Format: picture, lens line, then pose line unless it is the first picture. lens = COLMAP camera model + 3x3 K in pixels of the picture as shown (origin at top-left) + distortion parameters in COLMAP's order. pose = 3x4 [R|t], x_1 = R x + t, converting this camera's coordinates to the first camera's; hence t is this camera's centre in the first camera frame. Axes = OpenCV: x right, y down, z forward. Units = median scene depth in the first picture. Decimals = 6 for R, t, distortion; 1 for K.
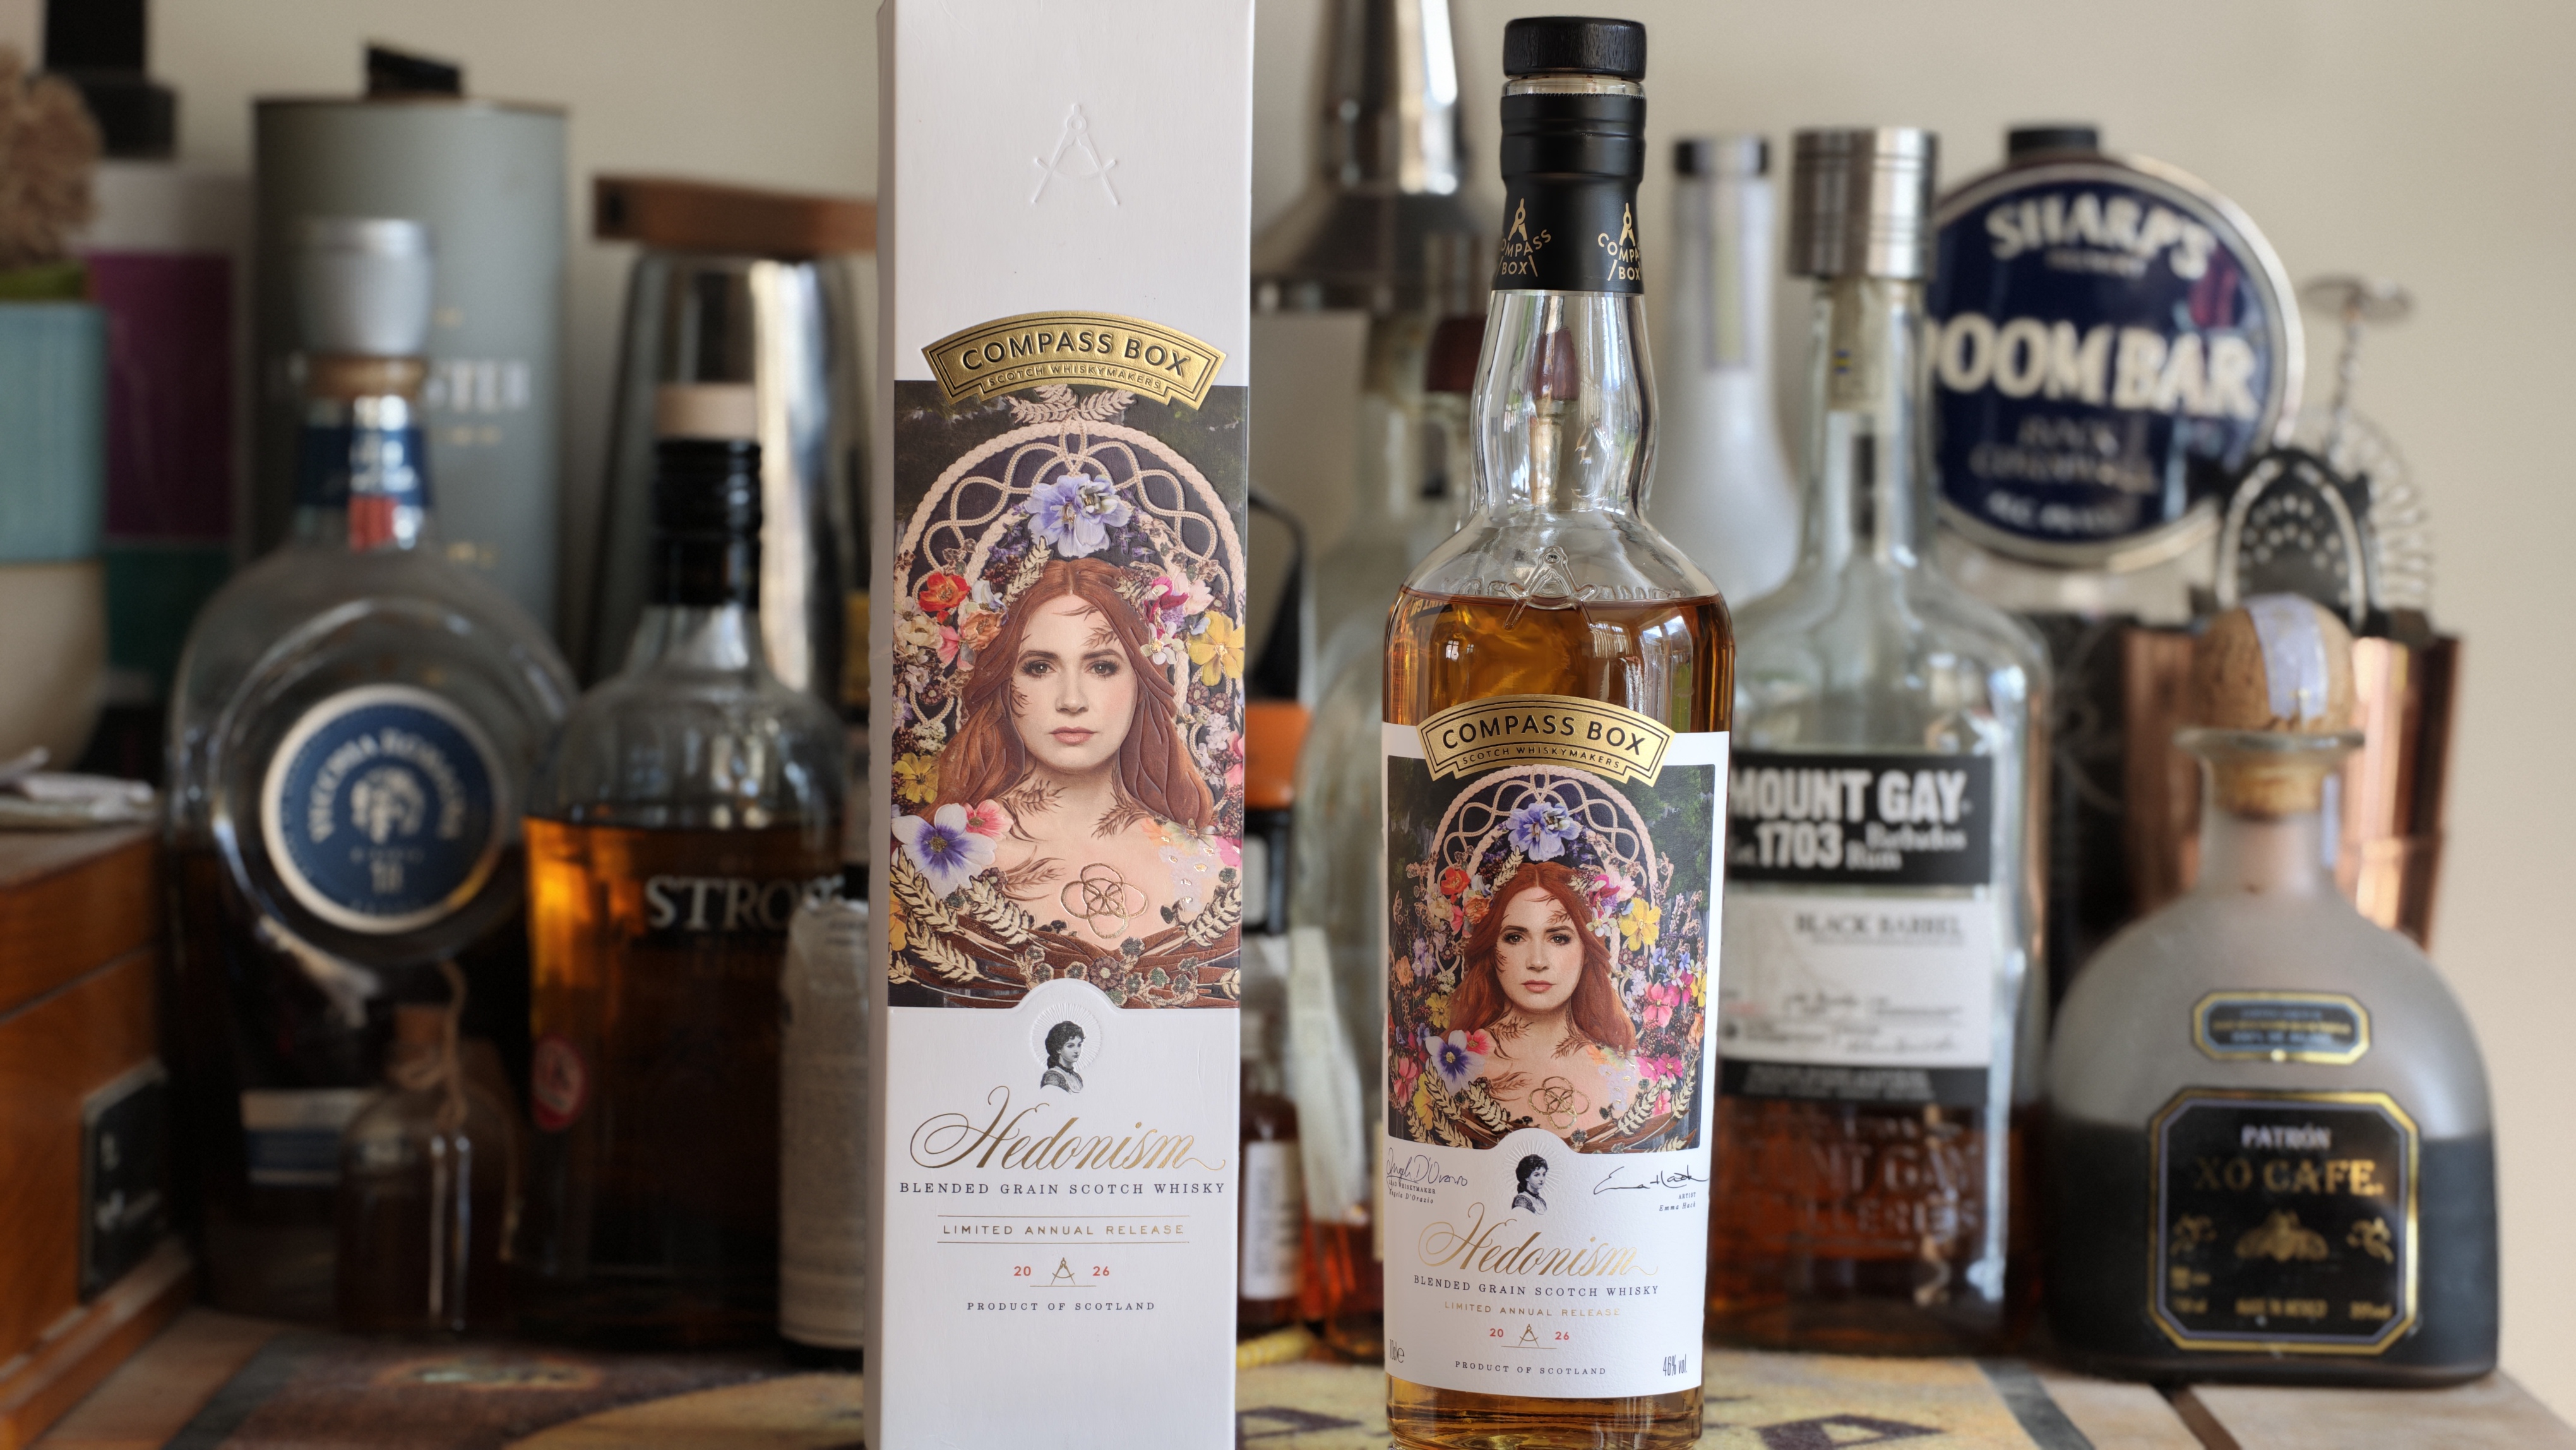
lens RADIAL K [[5743.2, 0, 1288.0], [0, 5743.2, 725.0], [0, 0, 1]] dist [0.310446, -1.217978]
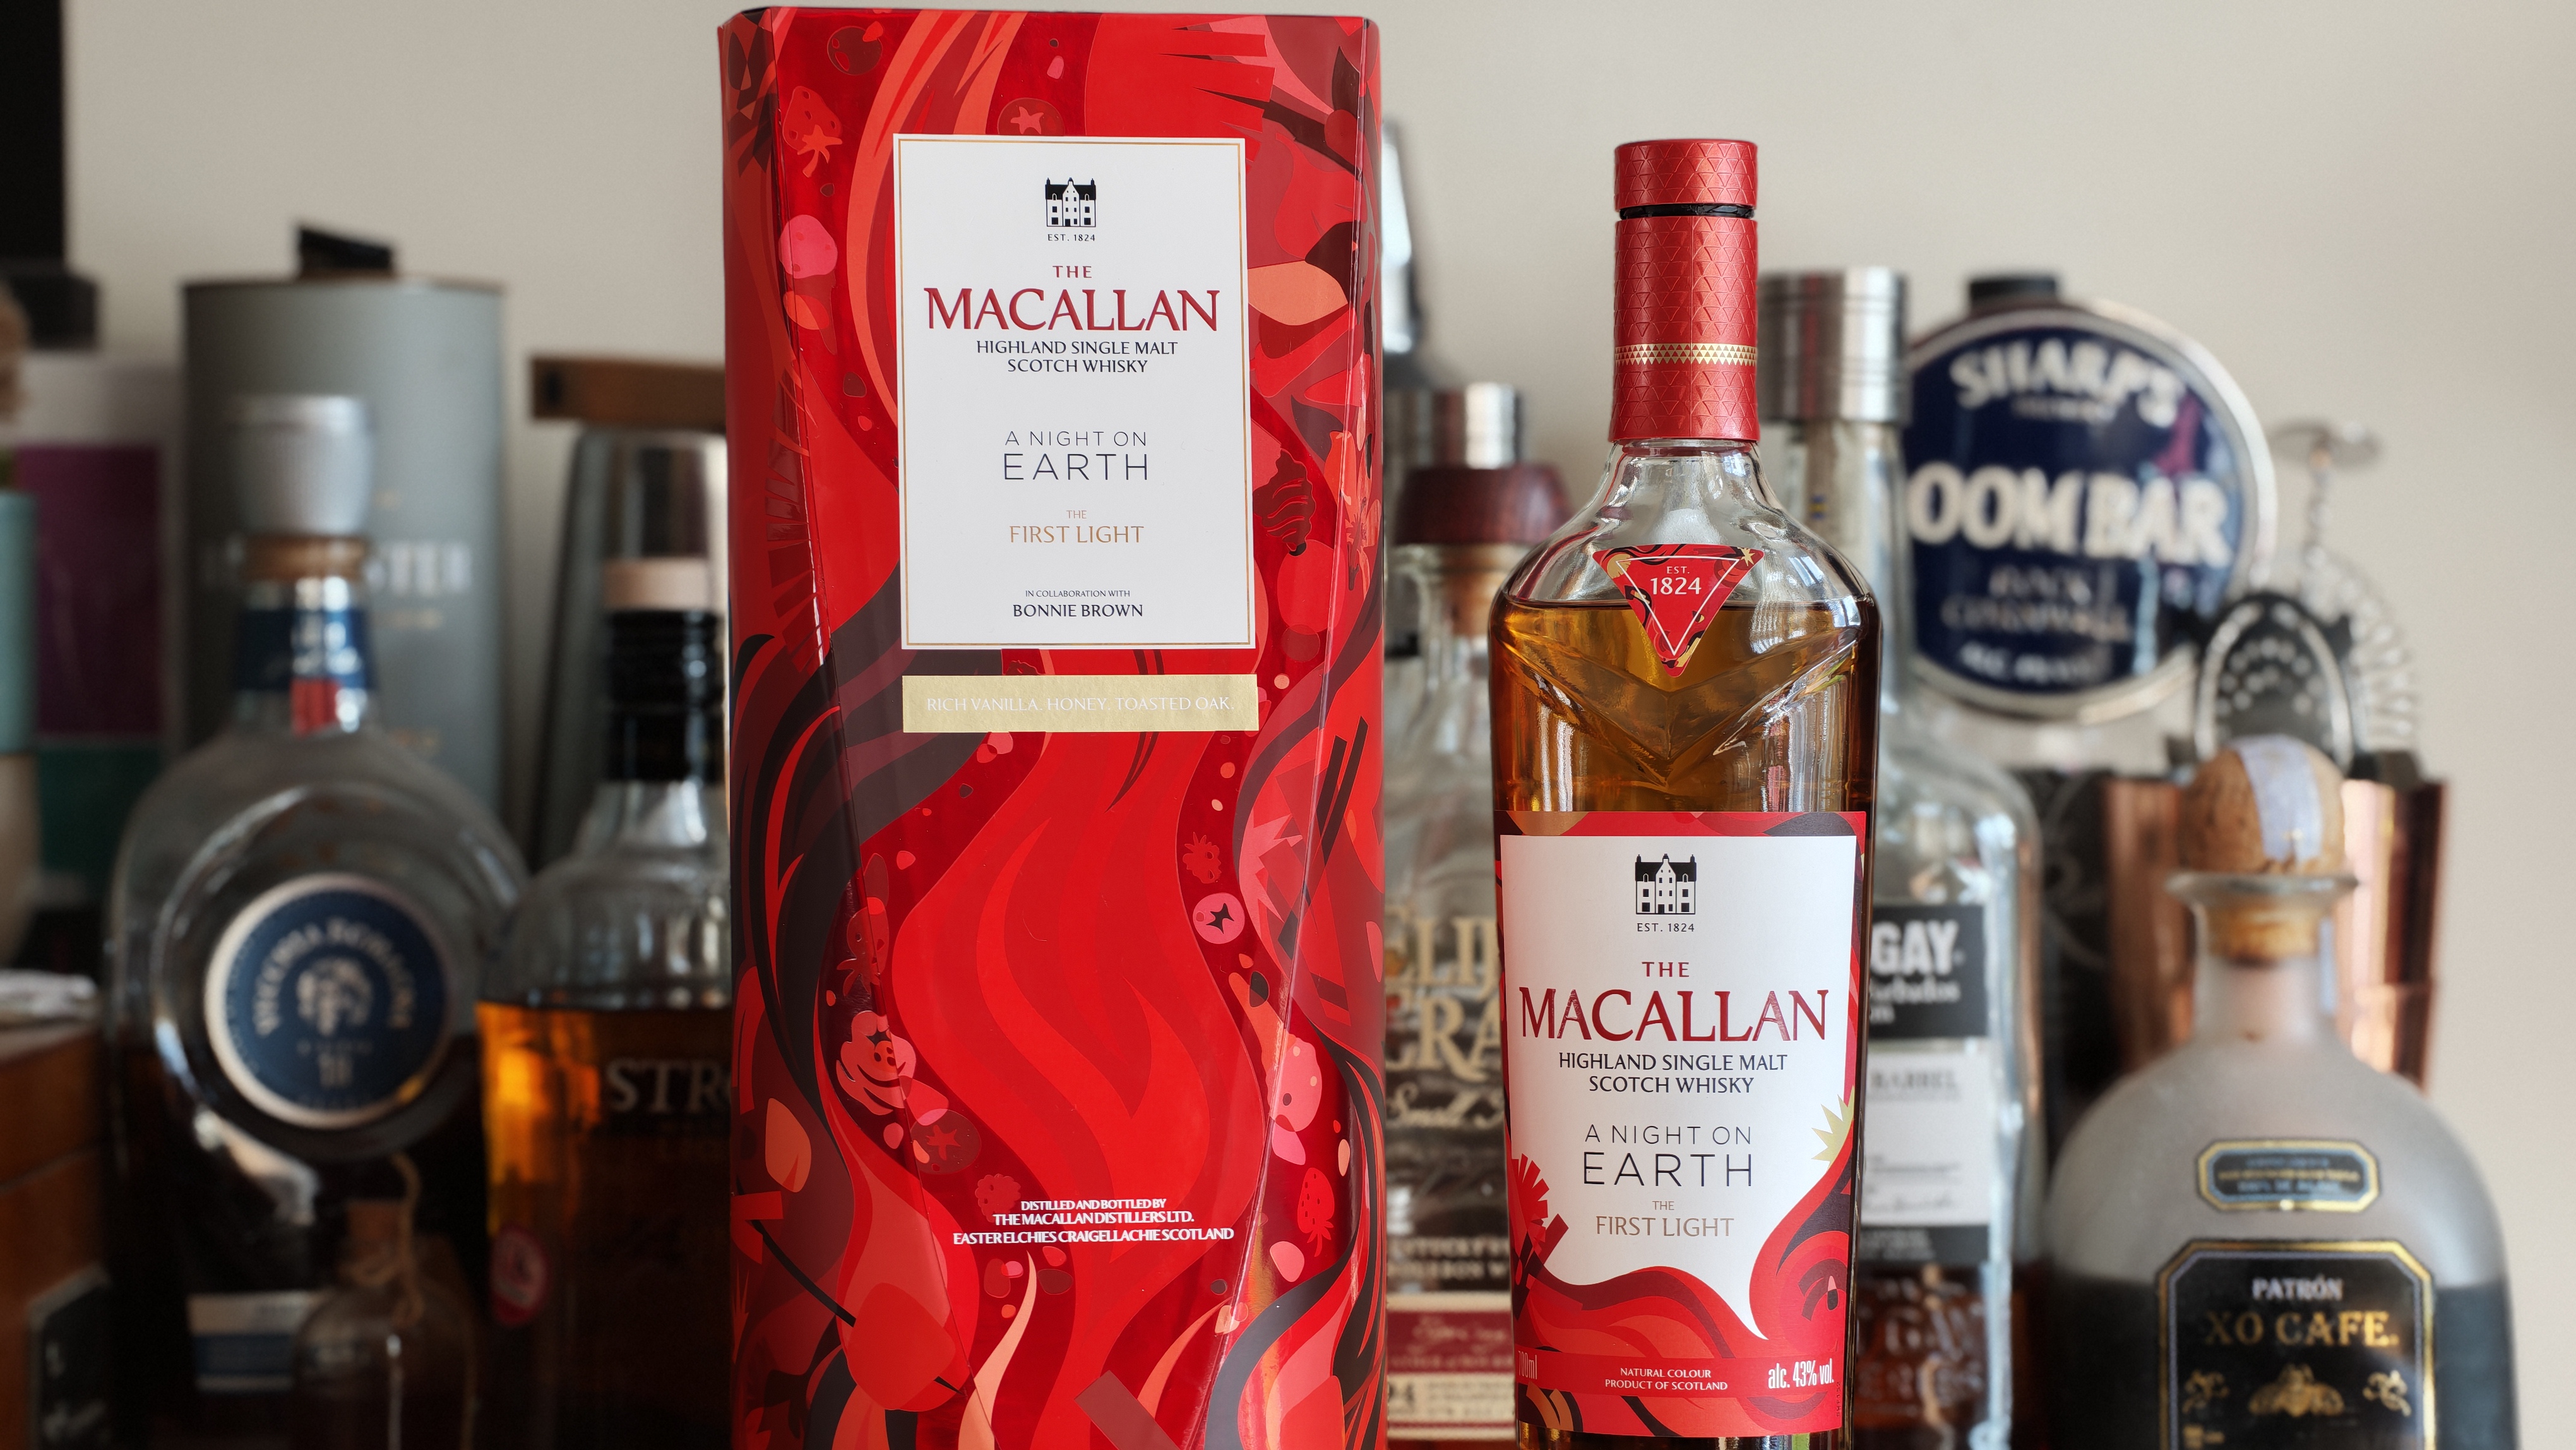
lens RADIAL K [[5743.2, 0, 1288.0], [0, 5743.2, 725.0], [0, 0, 1]] dist [0.310446, -1.217978]
pose [[0.999486, -0.021869, 0.023435, -0.017872], [0.022861, 0.998817, -0.042924, 0.014051], [-0.022468, 0.043437, 0.998803, 0.023807]]
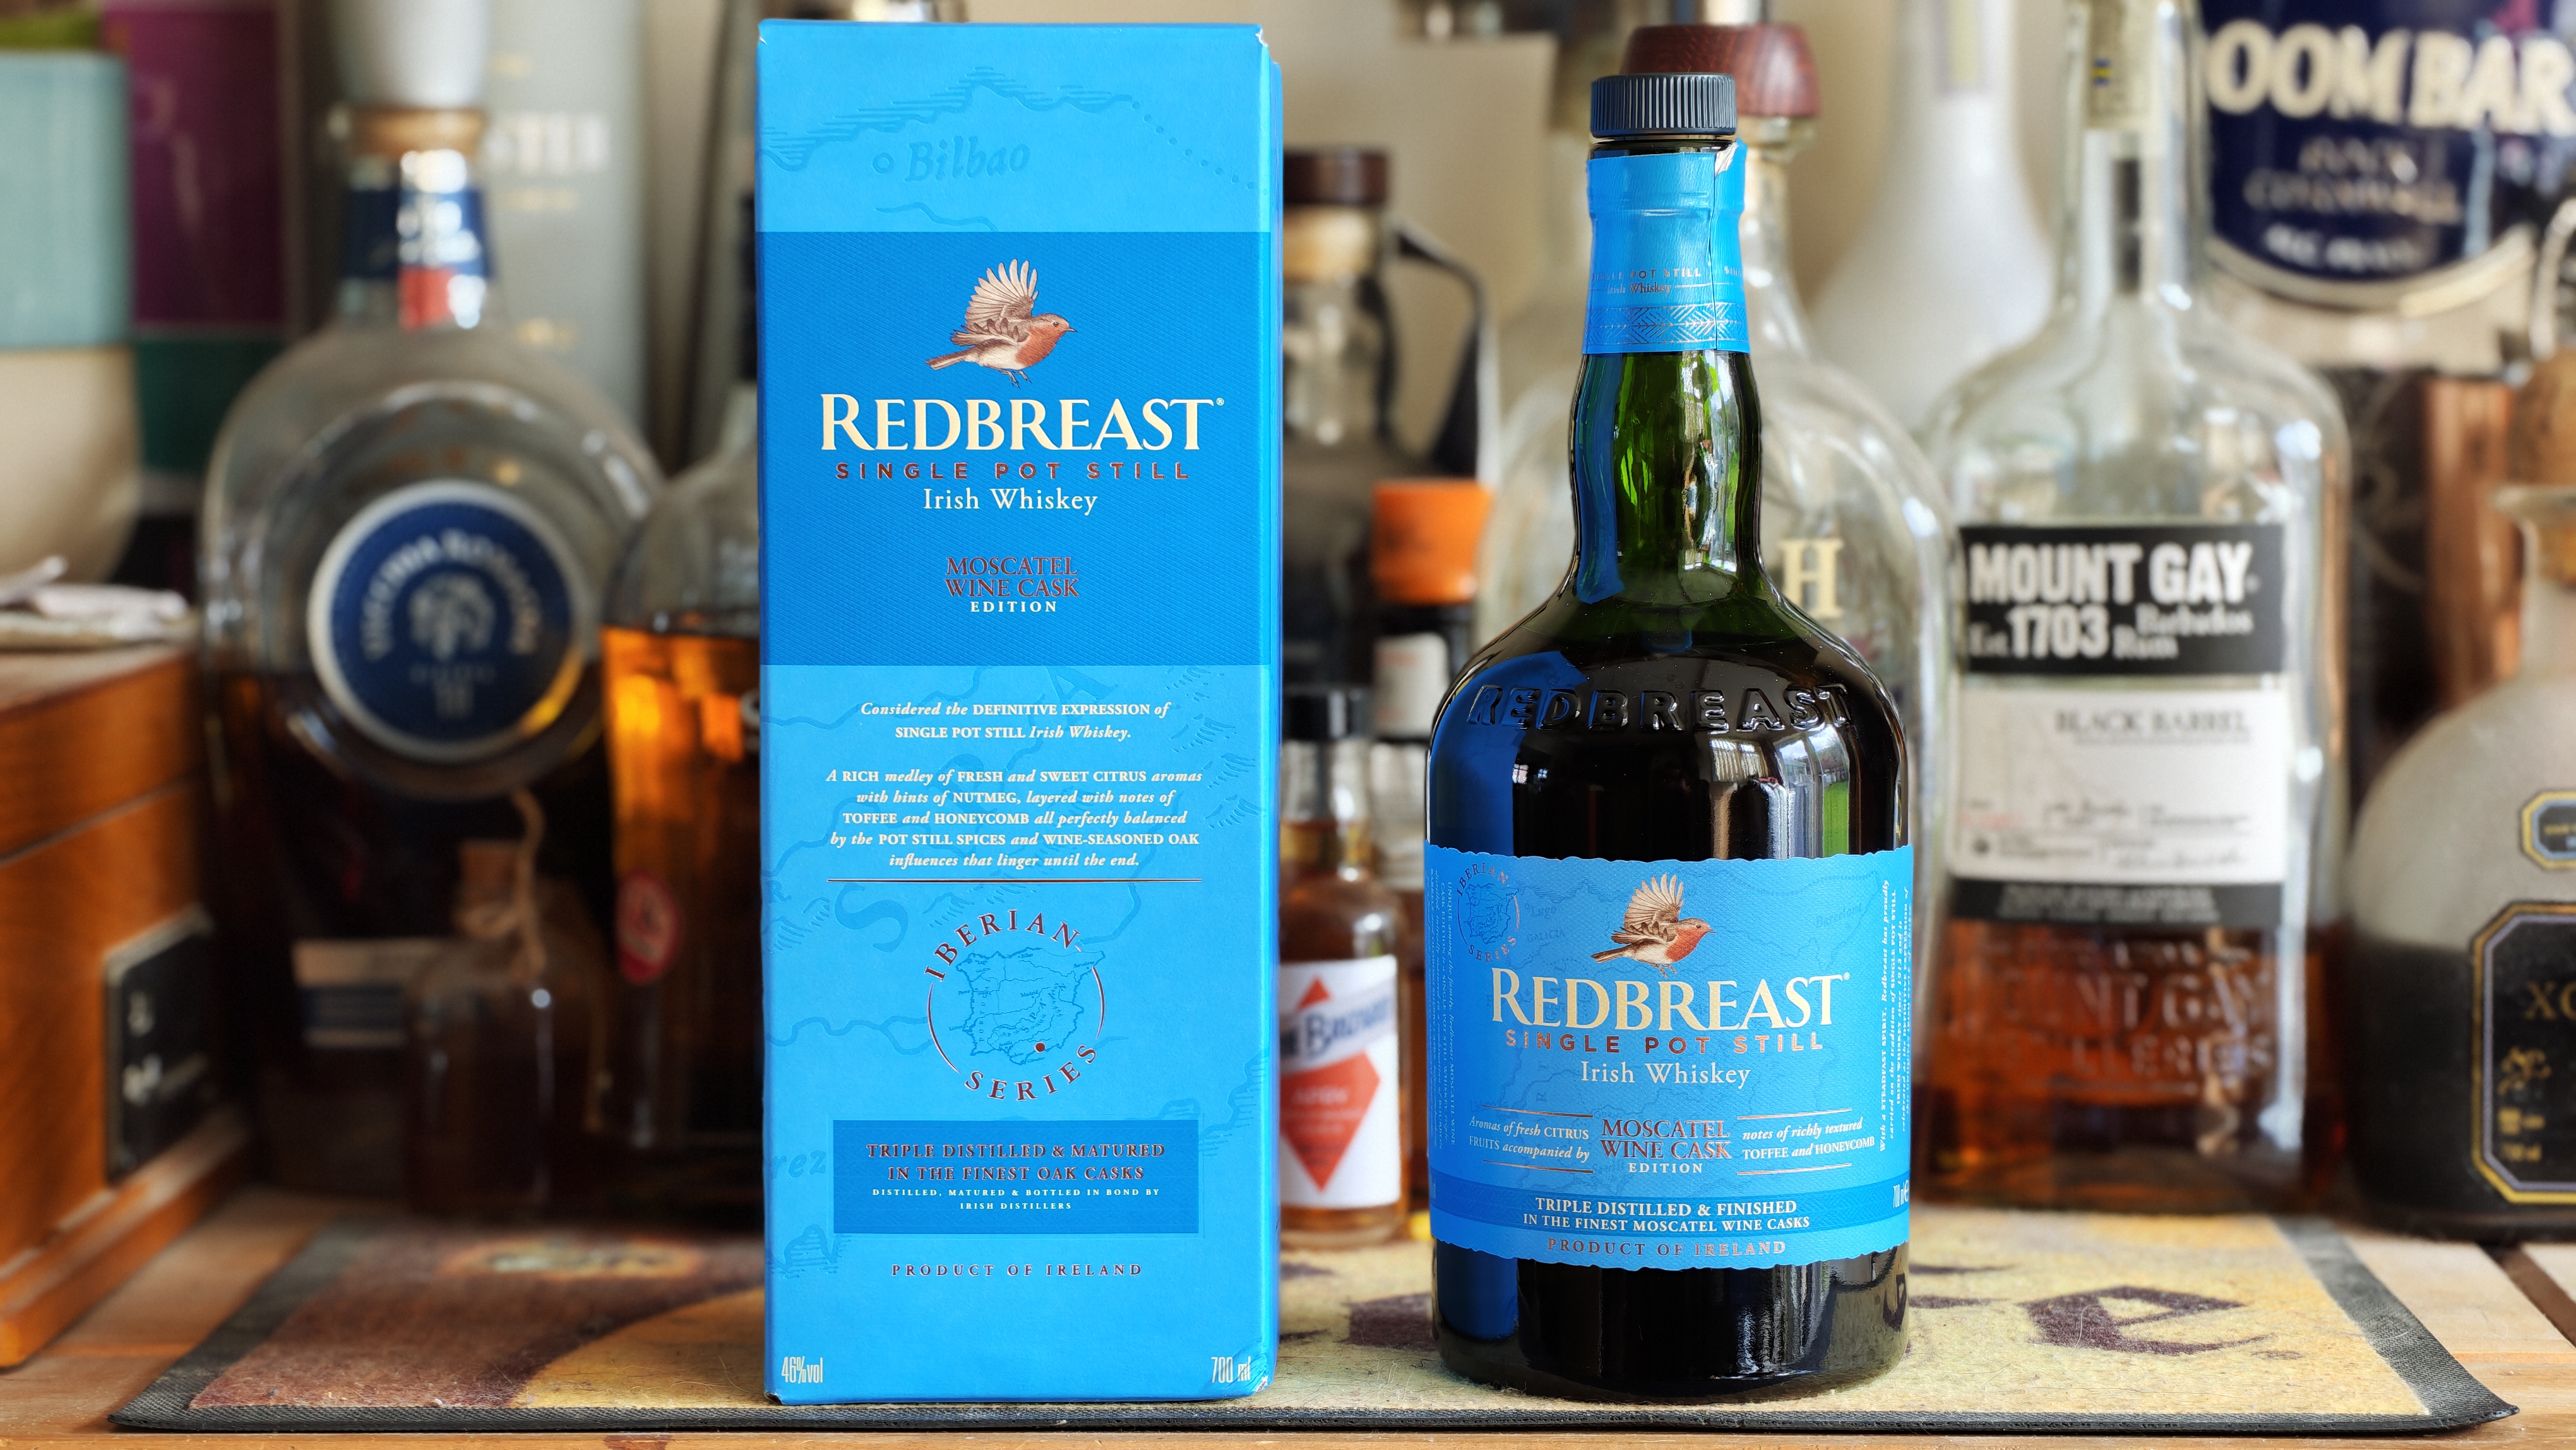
lens RADIAL K [[5743.2, 0, 1288.0], [0, 5743.2, 725.0], [0, 0, 1]] dist [0.310446, -1.217978]
pose [[0.999222, -0.018013, -0.035082, 0.002835], [0.019087, 0.999352, 0.030506, 0.006027], [0.034510, -0.031152, 0.998919, 0.123504]]
